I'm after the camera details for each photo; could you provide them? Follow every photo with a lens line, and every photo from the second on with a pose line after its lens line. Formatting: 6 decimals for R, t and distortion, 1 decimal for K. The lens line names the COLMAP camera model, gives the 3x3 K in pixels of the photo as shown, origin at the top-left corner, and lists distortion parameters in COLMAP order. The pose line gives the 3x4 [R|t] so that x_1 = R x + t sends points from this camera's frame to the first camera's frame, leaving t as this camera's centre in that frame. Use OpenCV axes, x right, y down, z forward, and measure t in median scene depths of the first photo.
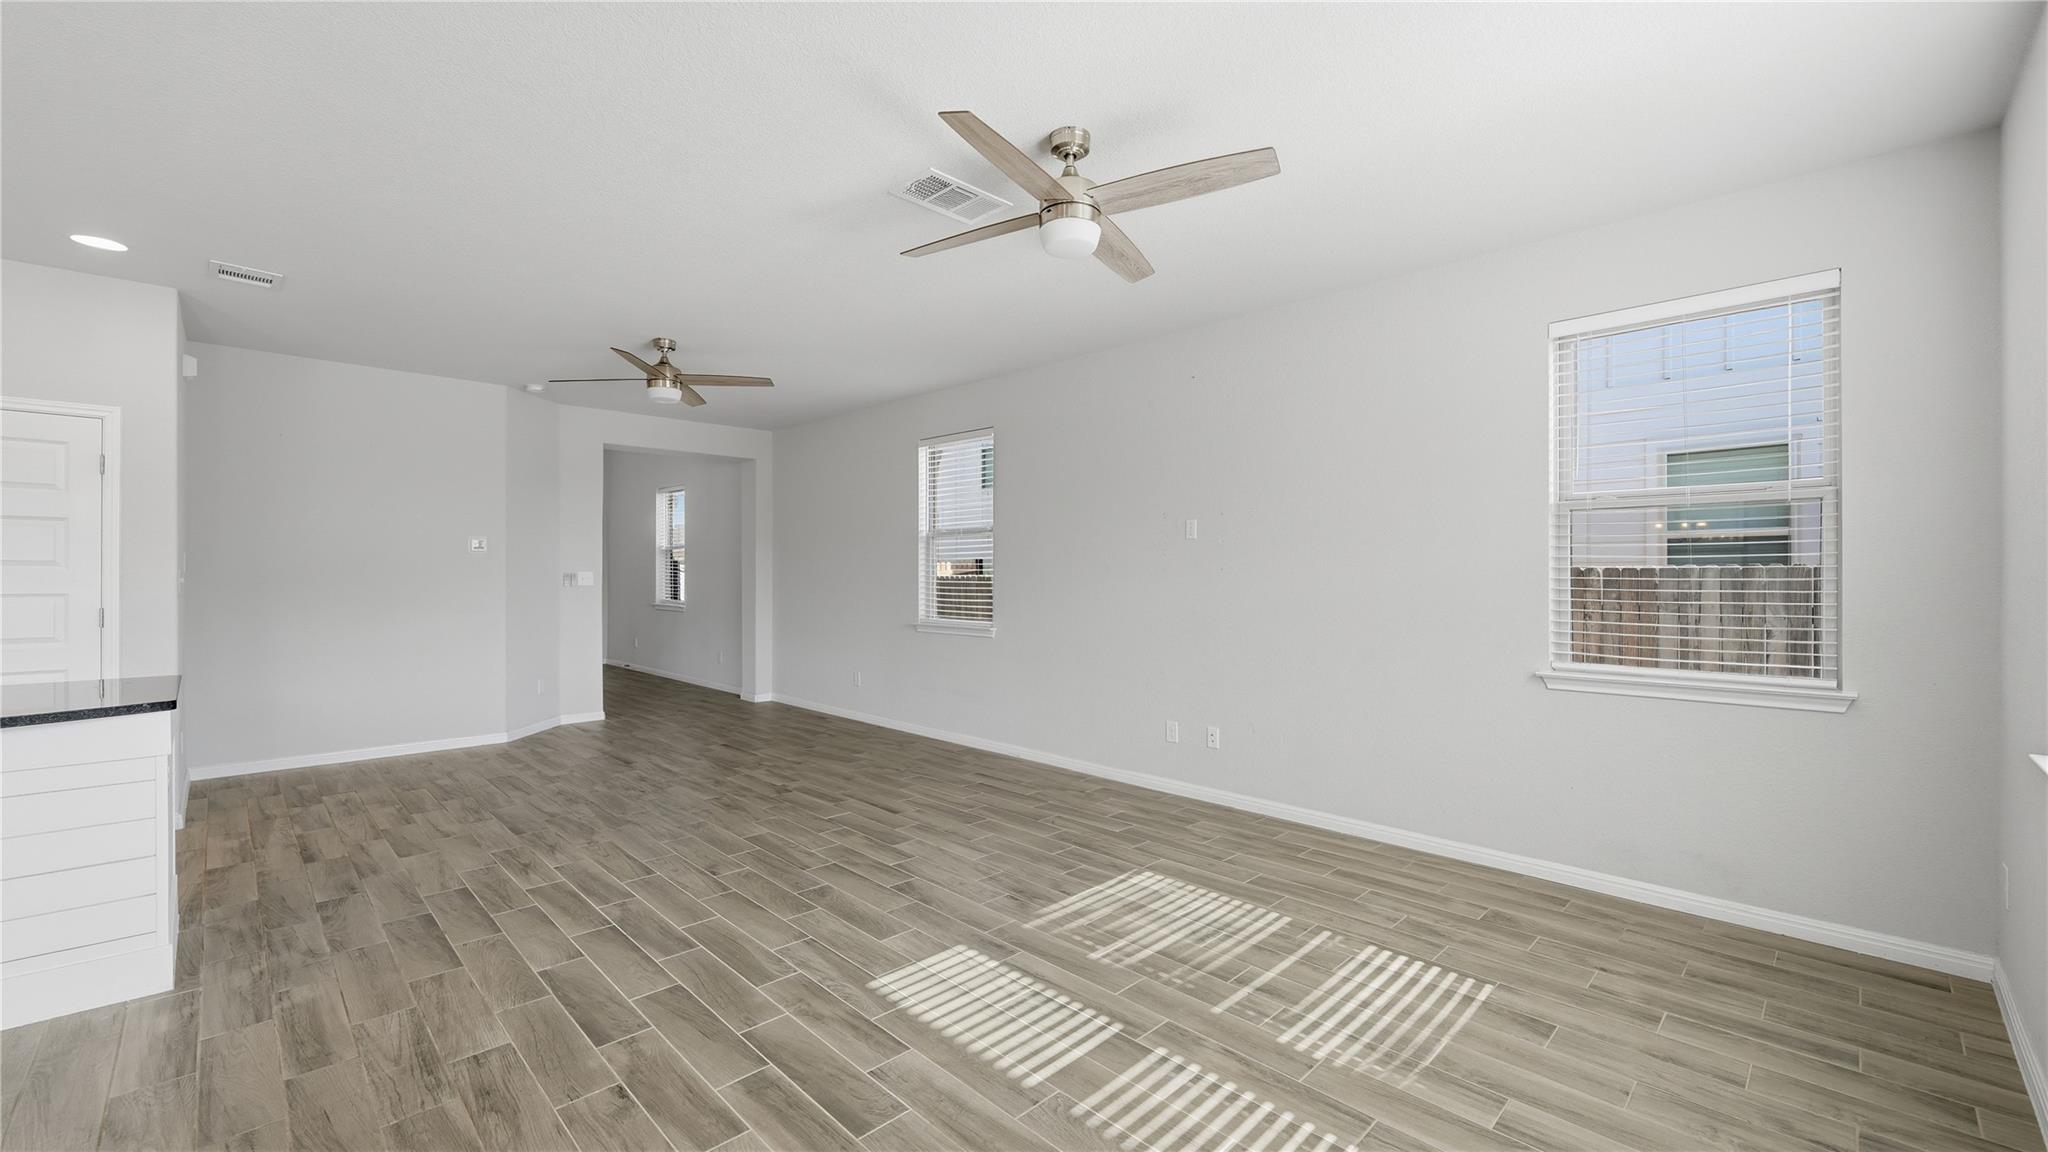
lens RADIAL K [[822.0, 0, 1019.2], [0, 822.0, 577.3], [0, 0, 1]] dist [0.001100, -0.000184]
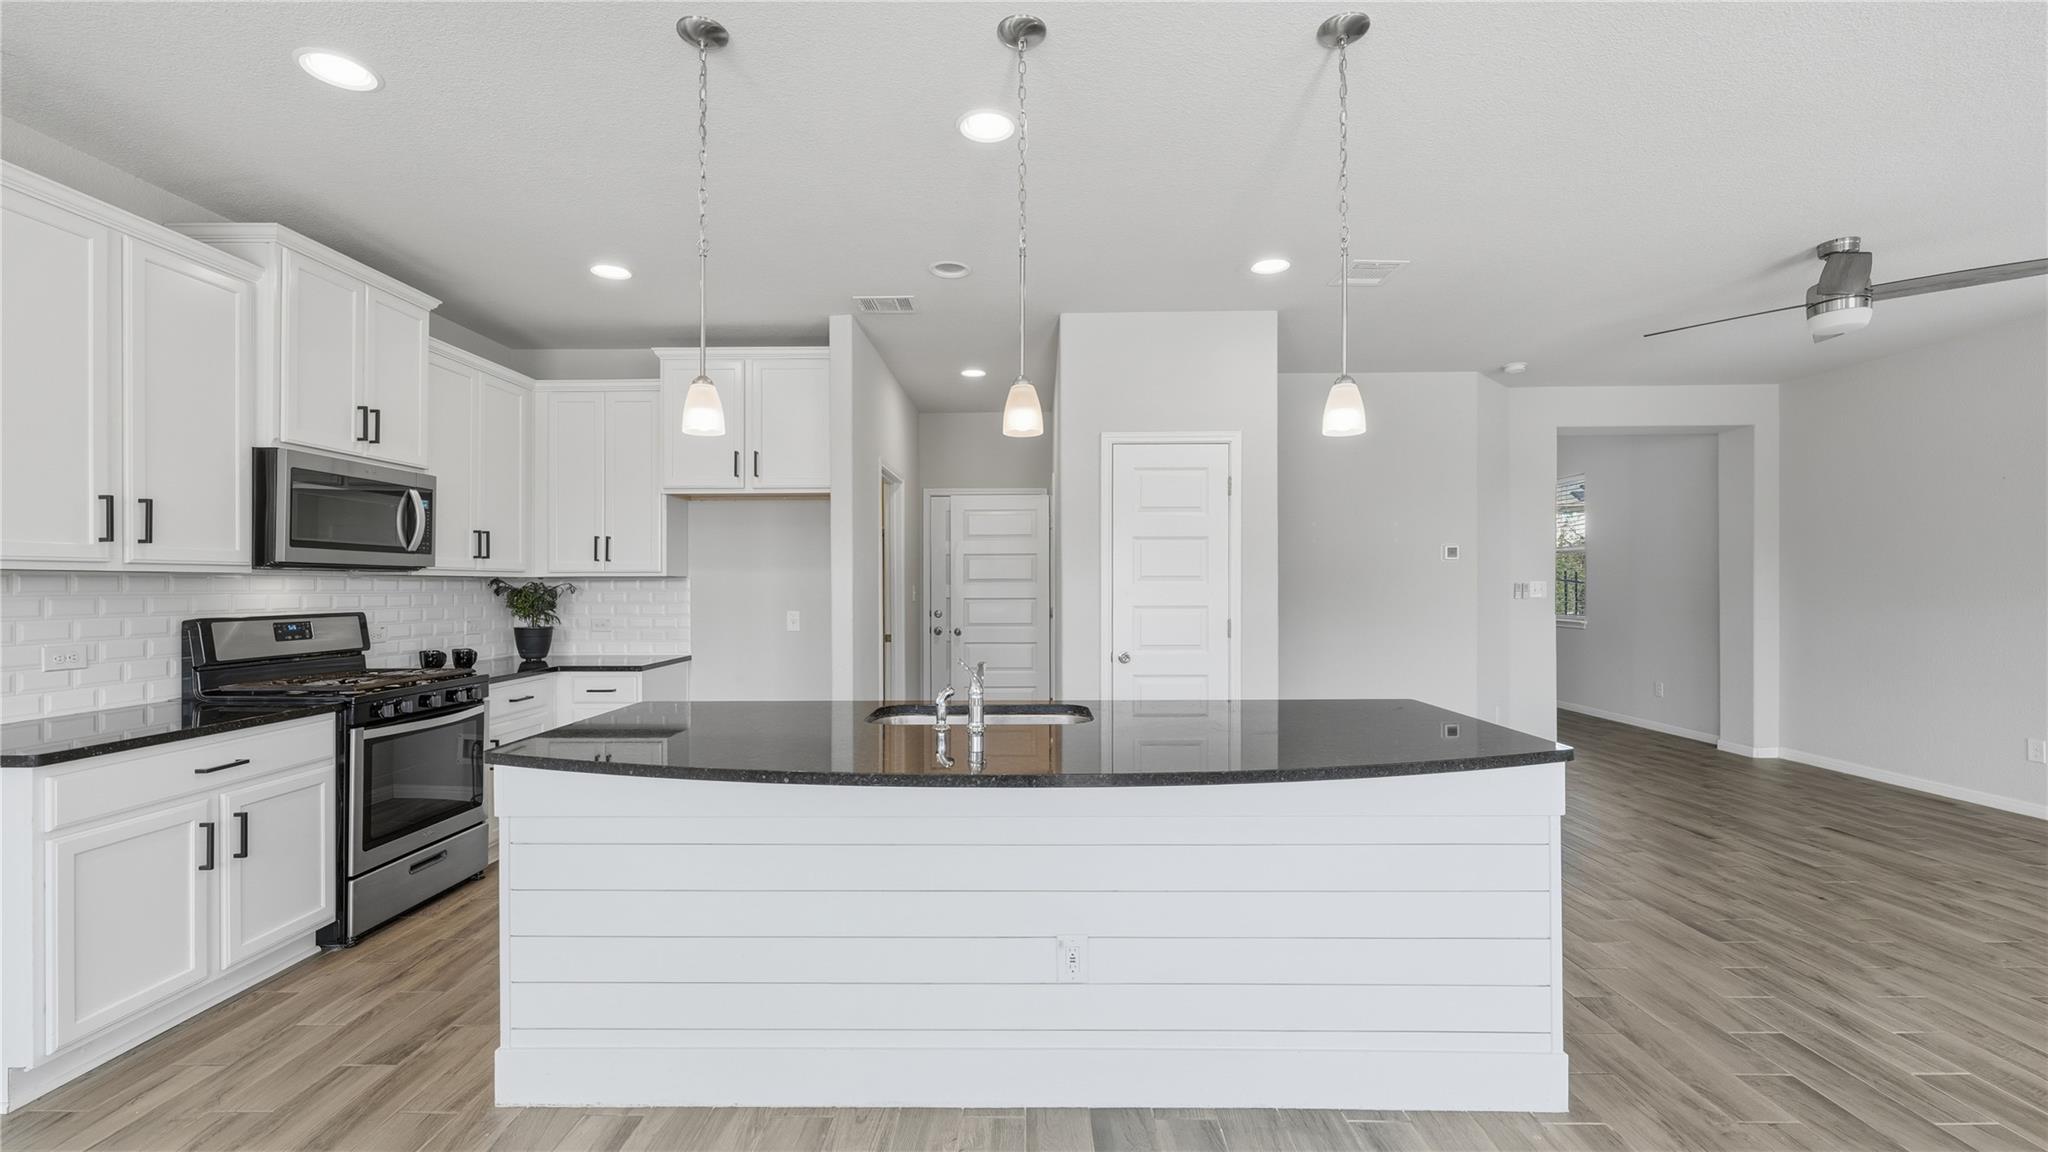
lens RADIAL K [[826.4, 0, 1023.4], [0, 826.4, 589.0], [0, 0, 1]] dist [0.000180, 0.000023]
pose [[0.706057, -0.003543, -0.708146, -0.515227], [0.005872, 0.999982, 0.000851, -0.004429], [0.708131, -0.004759, 0.706065, 0.041919]]
